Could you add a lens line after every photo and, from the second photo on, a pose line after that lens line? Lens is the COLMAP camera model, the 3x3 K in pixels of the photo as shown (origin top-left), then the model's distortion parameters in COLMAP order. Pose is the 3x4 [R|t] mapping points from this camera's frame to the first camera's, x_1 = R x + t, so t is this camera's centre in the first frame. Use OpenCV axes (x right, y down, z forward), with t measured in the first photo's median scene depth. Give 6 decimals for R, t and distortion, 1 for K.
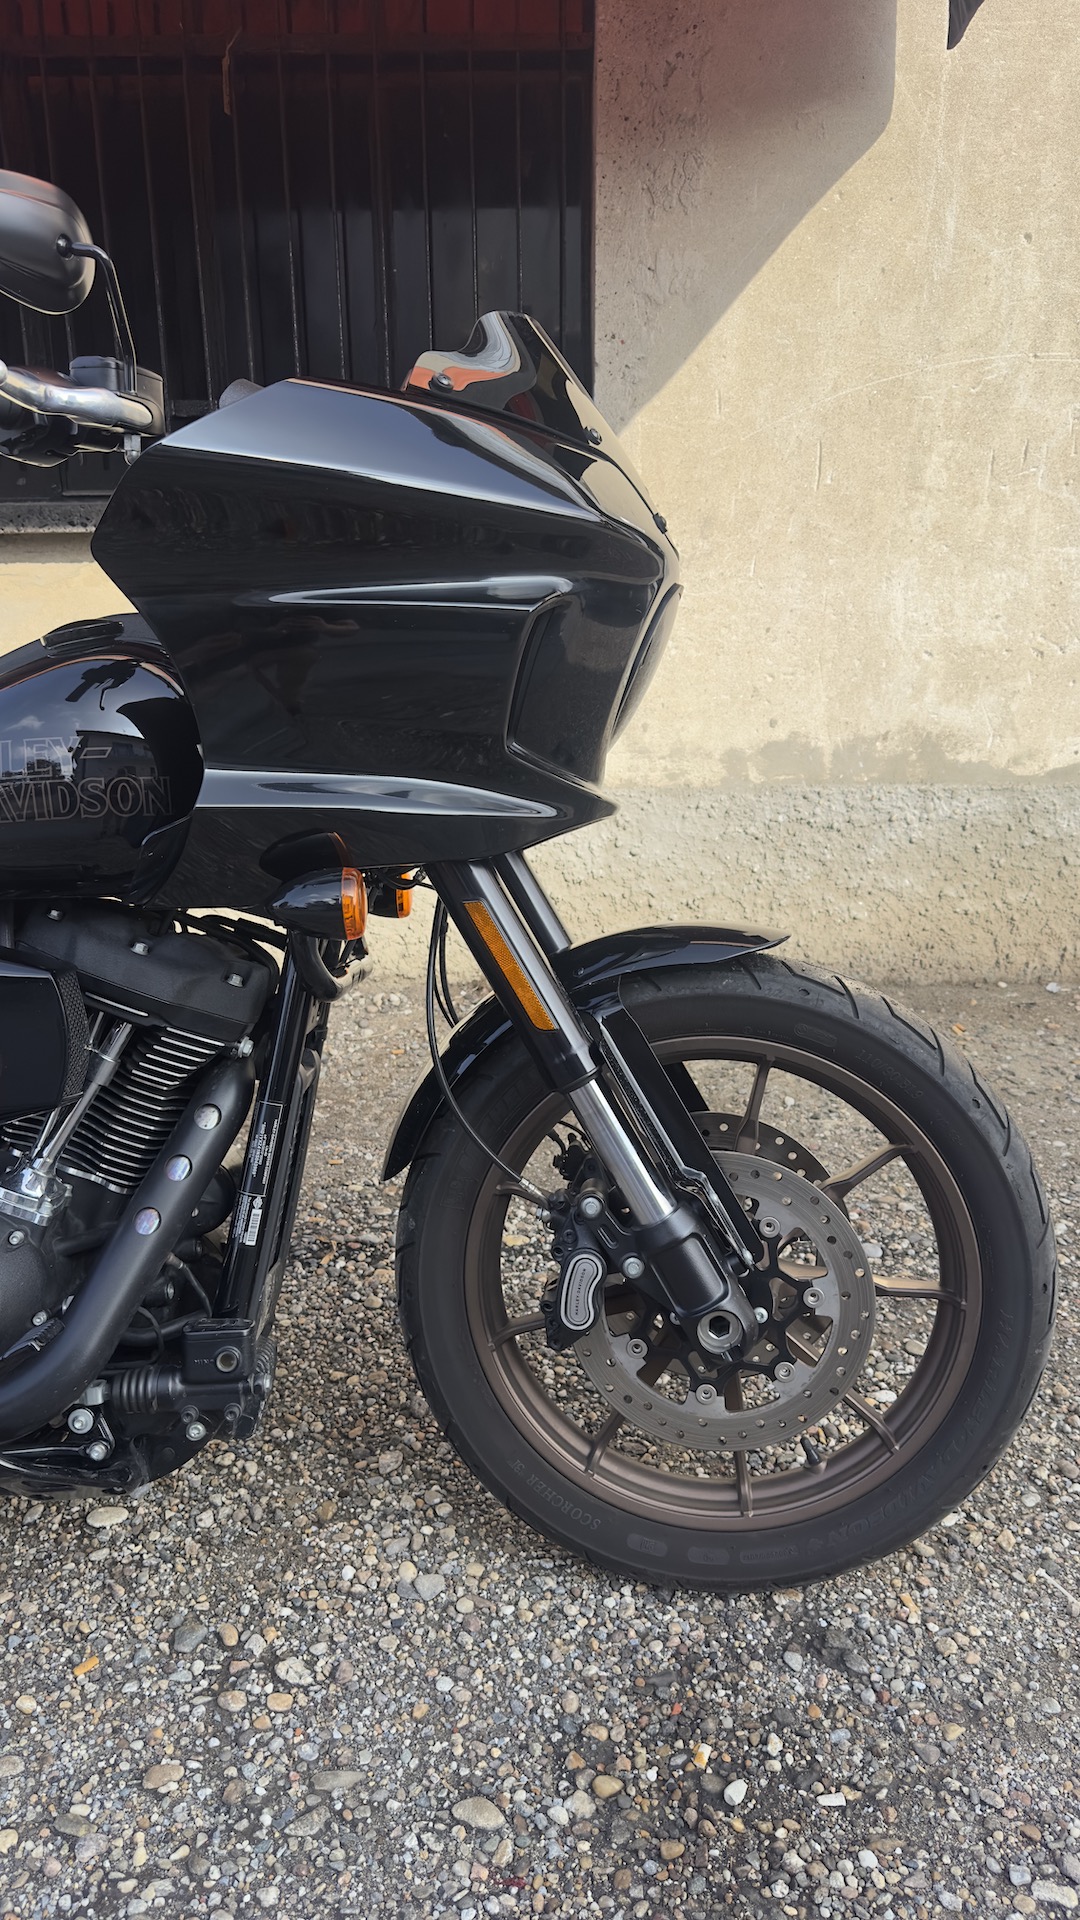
lens RADIAL K [[1358.7, 0, 540.7], [0, 1358.7, 953.2], [0, 0, 1]] dist [0.086485, -0.136067]
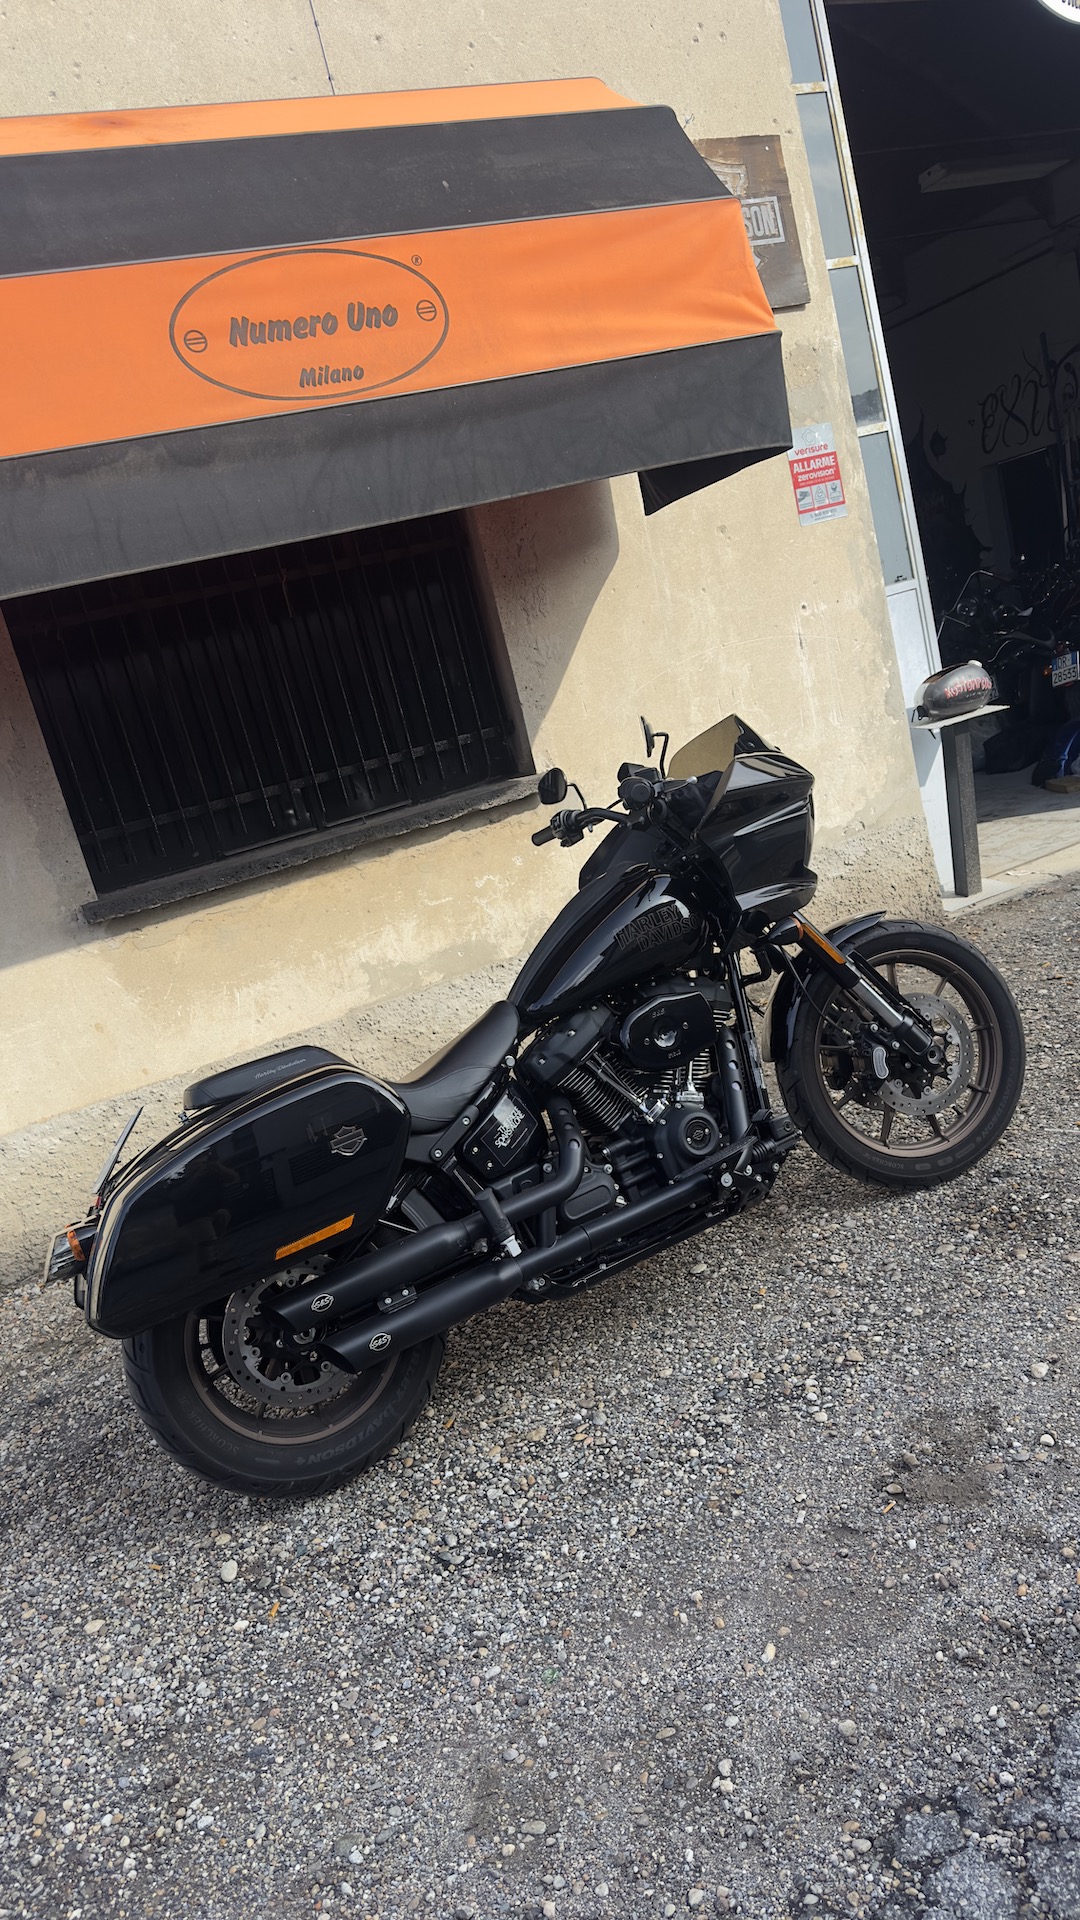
lens RADIAL K [[1333.7, 0, 540.0], [0, 1333.7, 960.0], [0, 0, 1]] dist [0.172828, -0.366412]
pose [[0.879993, -0.300319, 0.367995, -1.283903], [0.349141, 0.934265, -0.072458, 0.030498], [-0.322044, 0.192245, 0.927000, -1.053955]]
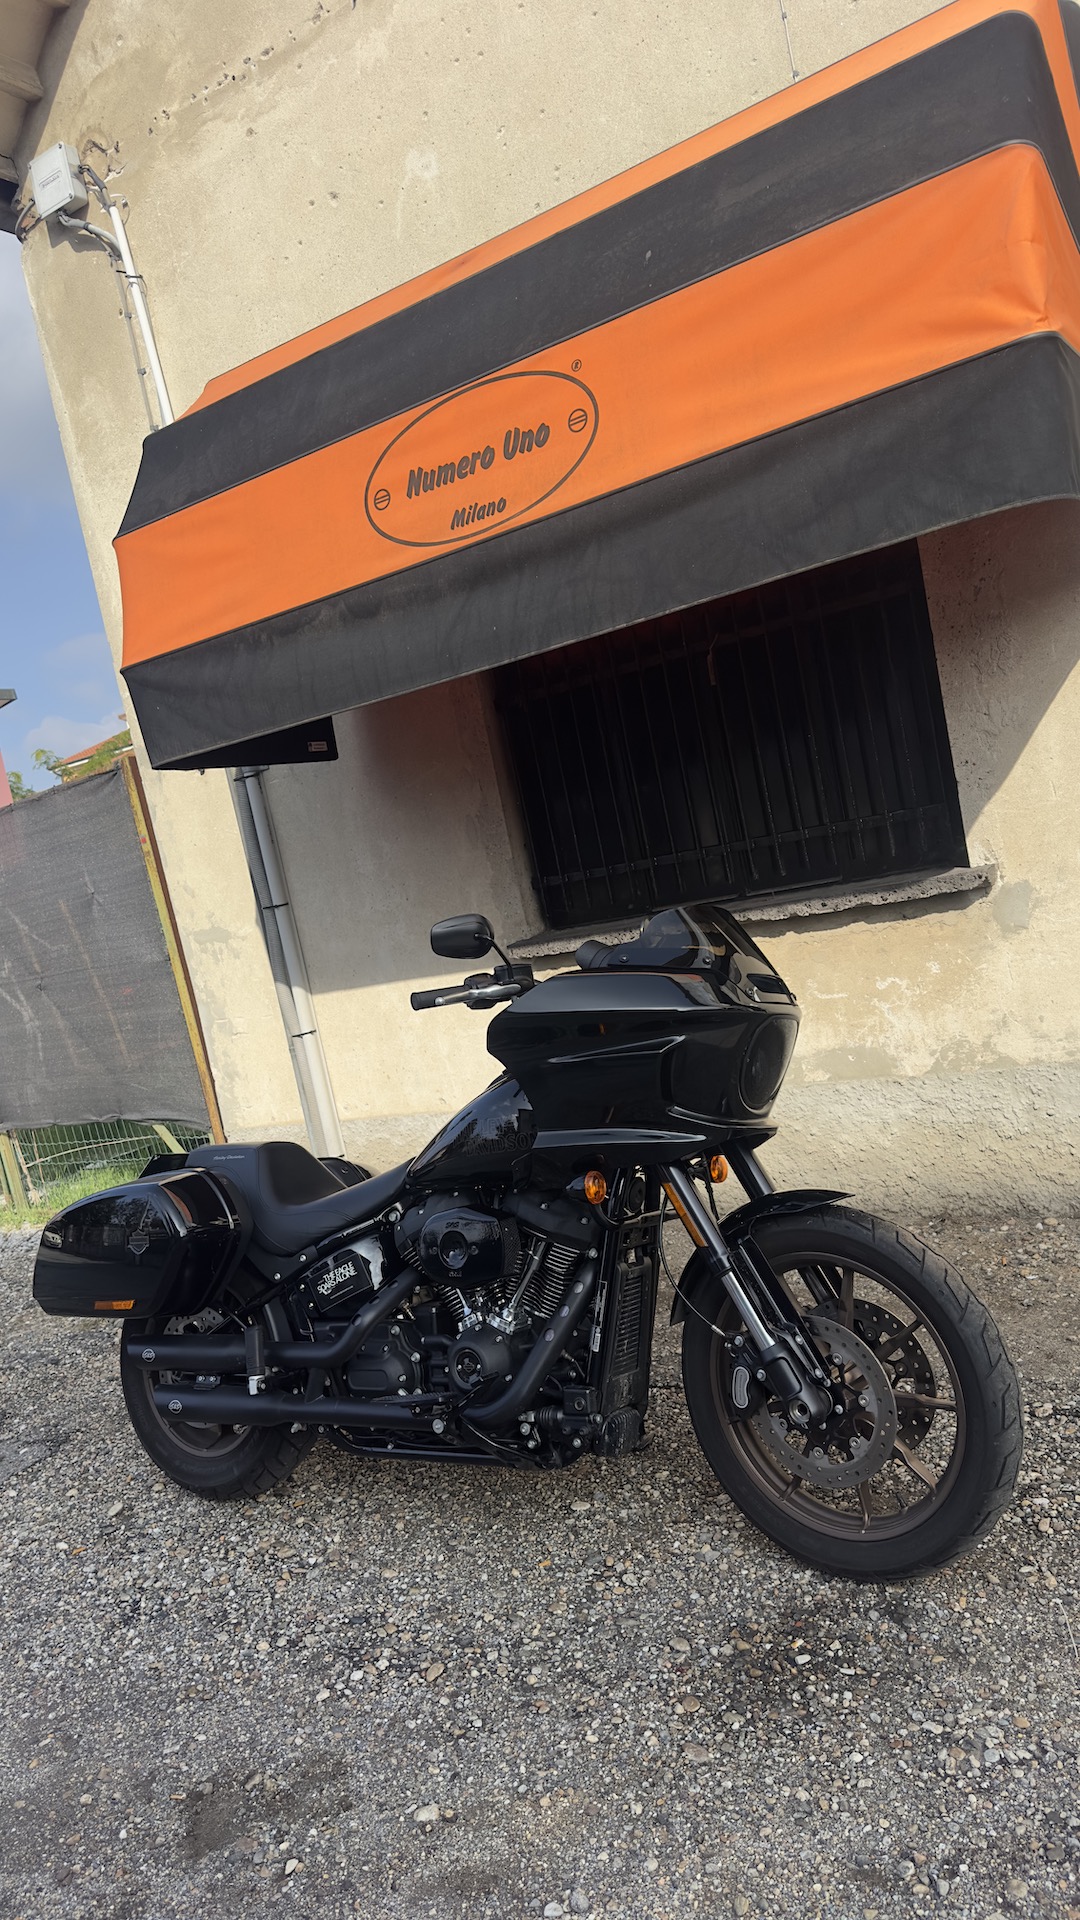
lens RADIAL K [[1333.7, 0, 540.0], [0, 1333.7, 960.0], [0, 0, 1]] dist [0.172828, -0.366412]
pose [[0.818217, -0.113134, -0.563668, 0.880517], [0.023691, 0.986249, -0.163560, -0.037445], [0.574421, 0.120474, 0.809646, -0.732716]]
